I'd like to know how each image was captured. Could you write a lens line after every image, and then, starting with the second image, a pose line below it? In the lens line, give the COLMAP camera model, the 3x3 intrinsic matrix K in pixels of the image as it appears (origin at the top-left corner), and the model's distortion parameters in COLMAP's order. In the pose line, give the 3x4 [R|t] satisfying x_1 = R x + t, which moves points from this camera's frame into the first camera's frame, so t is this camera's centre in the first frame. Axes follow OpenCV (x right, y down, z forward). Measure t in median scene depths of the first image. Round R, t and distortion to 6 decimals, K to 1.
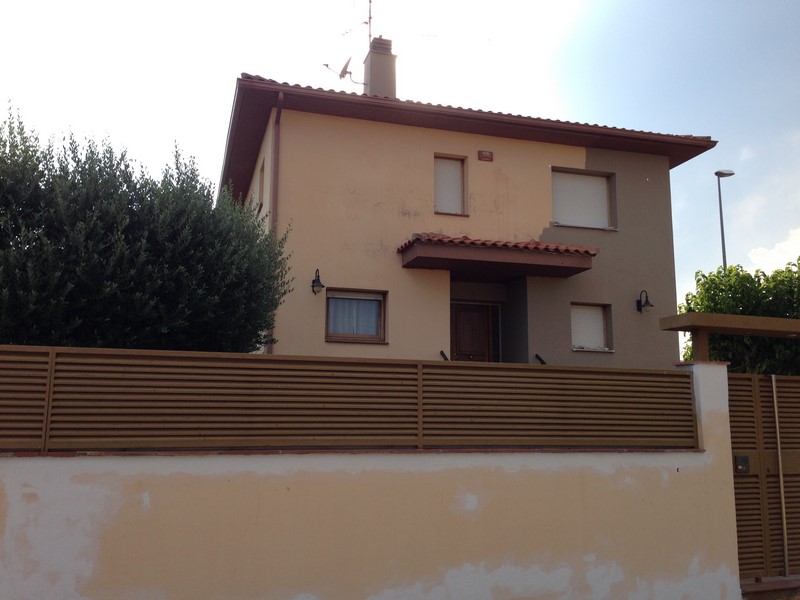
lens RADIAL K [[710.6, 0, 399.9], [0, 710.6, 325.9], [0, 0, 1]] dist [0.041839, -0.010190]
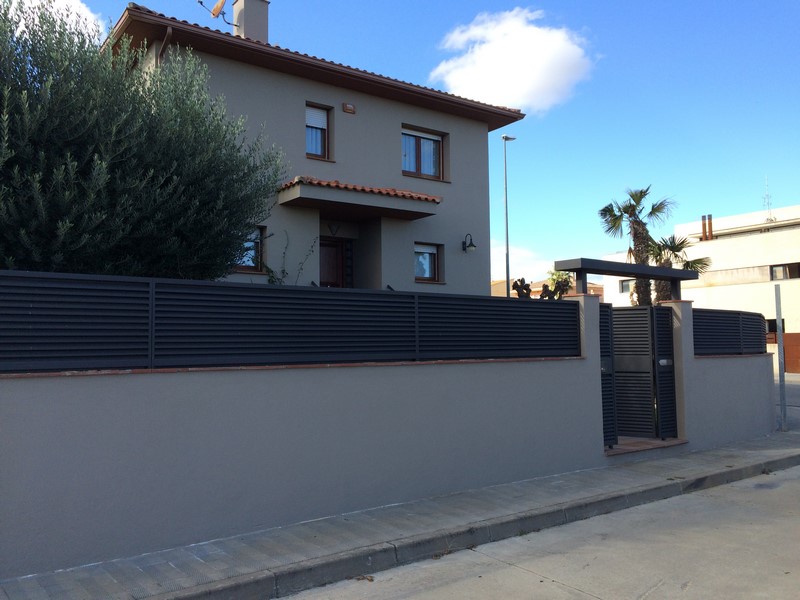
lens RADIAL K [[677.4, 0, 400.0], [0, 677.4, 300.0], [0, 0, 1]] dist [0.076819, -0.153946]
pose [[0.941158, 0.006734, 0.337900, -0.170429], [-0.028964, 0.997730, 0.060789, -0.004812], [-0.336724, -0.066999, 0.939217, -0.054905]]
